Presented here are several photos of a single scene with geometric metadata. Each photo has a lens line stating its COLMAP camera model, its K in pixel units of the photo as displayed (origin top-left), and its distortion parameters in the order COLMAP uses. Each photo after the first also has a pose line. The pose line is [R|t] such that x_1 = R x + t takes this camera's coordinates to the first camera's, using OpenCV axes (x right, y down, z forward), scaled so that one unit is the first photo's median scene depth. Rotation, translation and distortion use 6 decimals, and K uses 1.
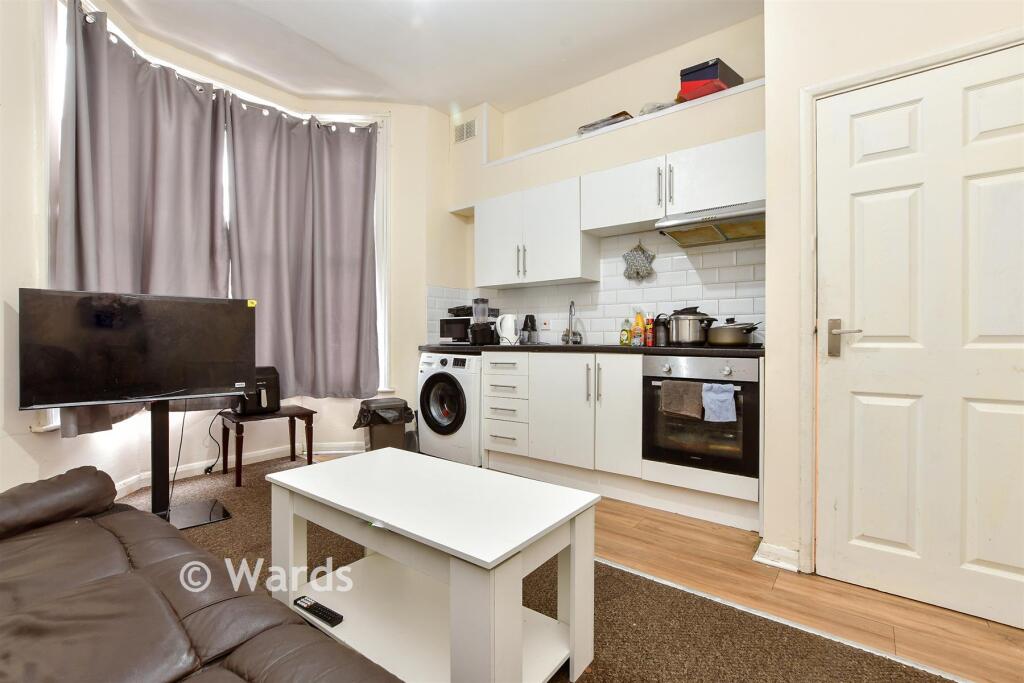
lens RADIAL K [[458.5, 0, 512.0], [0, 458.5, 341.5], [0, 0, 1]] dist [0.000590, 0.000082]
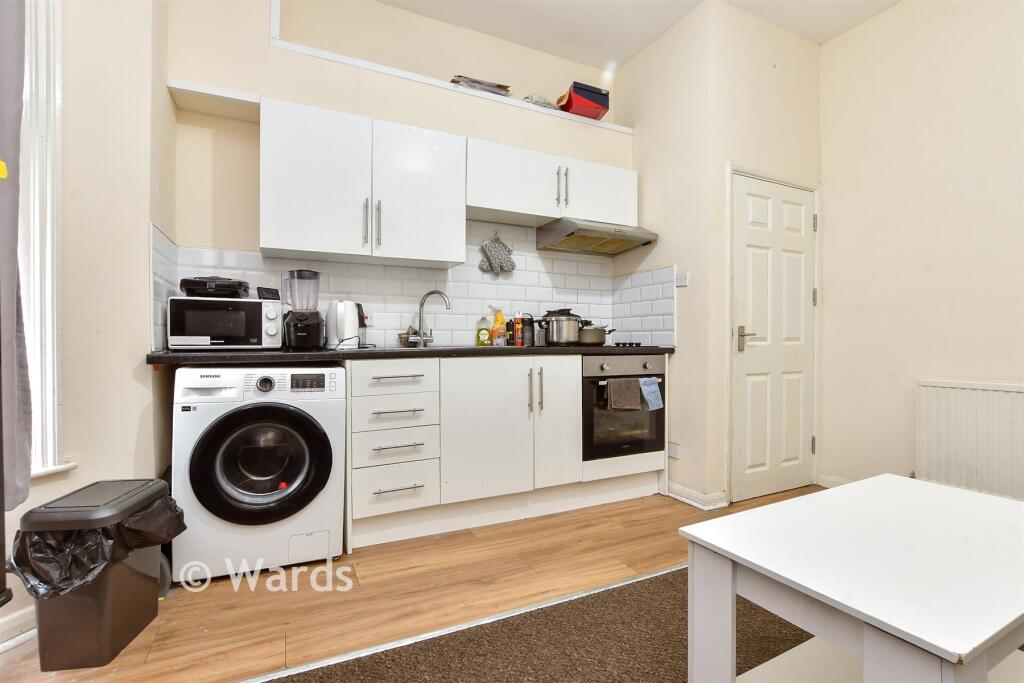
lens RADIAL K [[465.6, 0, 512.0], [0, 465.6, 341.5], [0, 0, 1]] dist [-0.011707, 0.000012]
pose [[0.439733, -0.006526, 0.898105, -0.574090], [0.004532, 0.999977, 0.005047, -0.005680], [-0.898117, 0.001851, 0.439752, 0.593374]]
